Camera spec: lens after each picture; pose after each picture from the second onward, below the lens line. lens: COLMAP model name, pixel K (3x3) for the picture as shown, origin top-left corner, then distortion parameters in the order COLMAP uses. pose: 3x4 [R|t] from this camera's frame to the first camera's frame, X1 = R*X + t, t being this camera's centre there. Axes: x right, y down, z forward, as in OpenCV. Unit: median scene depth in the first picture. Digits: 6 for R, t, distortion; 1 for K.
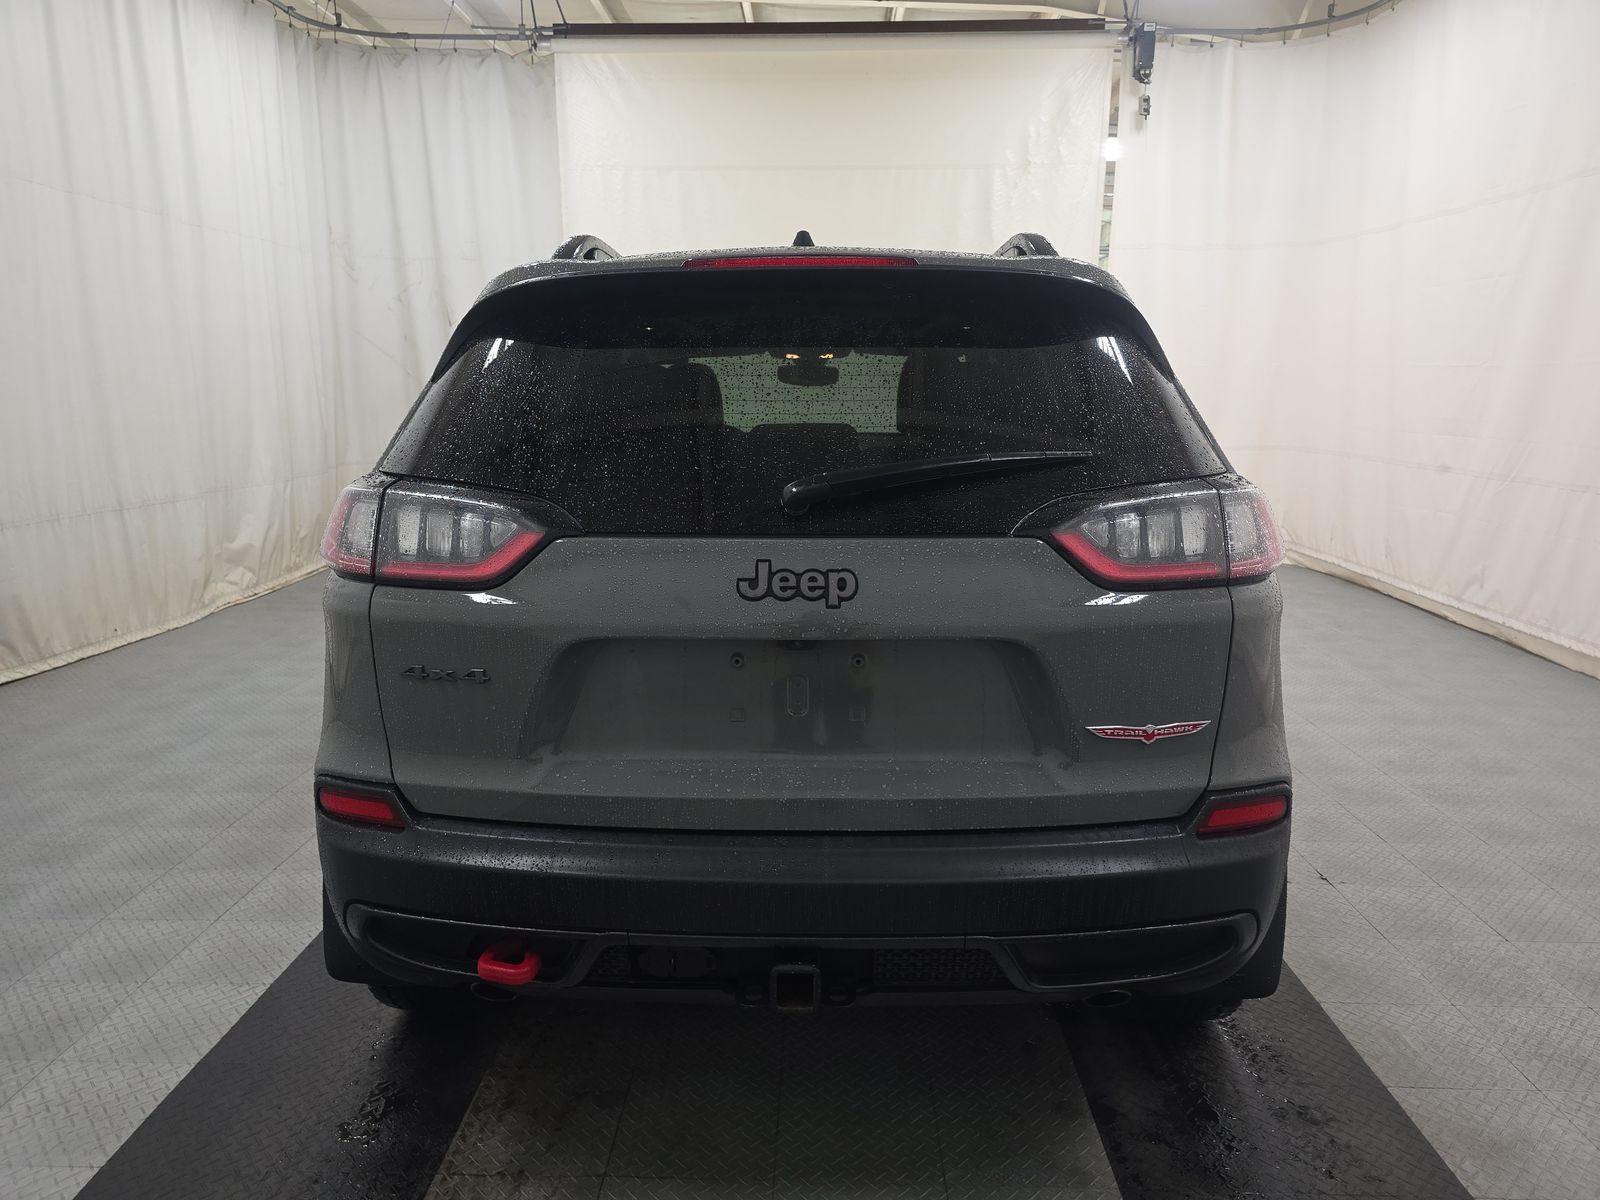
lens RADIAL K [[1079.6, 0, 801.1], [0, 1079.6, 591.2], [0, 0, 1]] dist [0.028886, -0.026468]
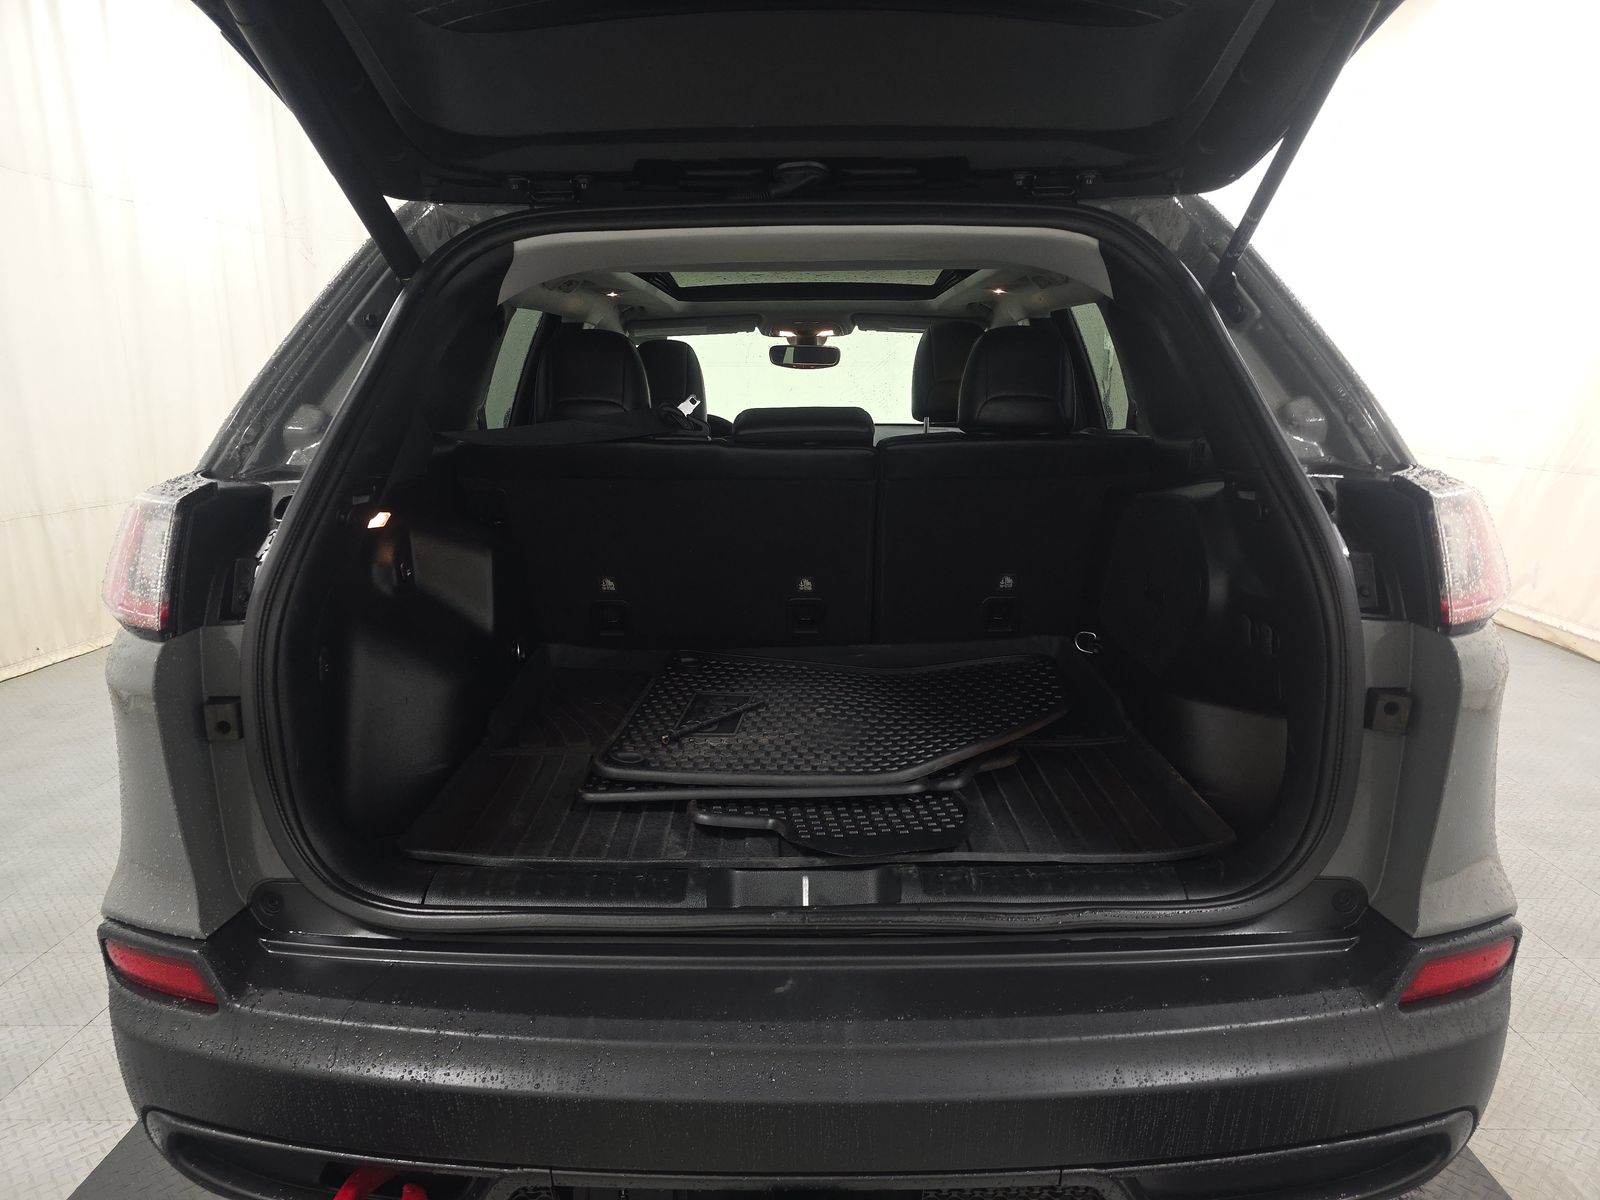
lens RADIAL K [[1079.6, 0, 804.3], [0, 1079.6, 605.8], [0, 0, 1]] dist [0.028886, -0.026468]
pose [[0.999924, -0.008412, 0.009008, -0.003783], [0.008254, 0.999814, 0.017437, -0.016942], [-0.009153, -0.017361, 0.999807, 0.148309]]
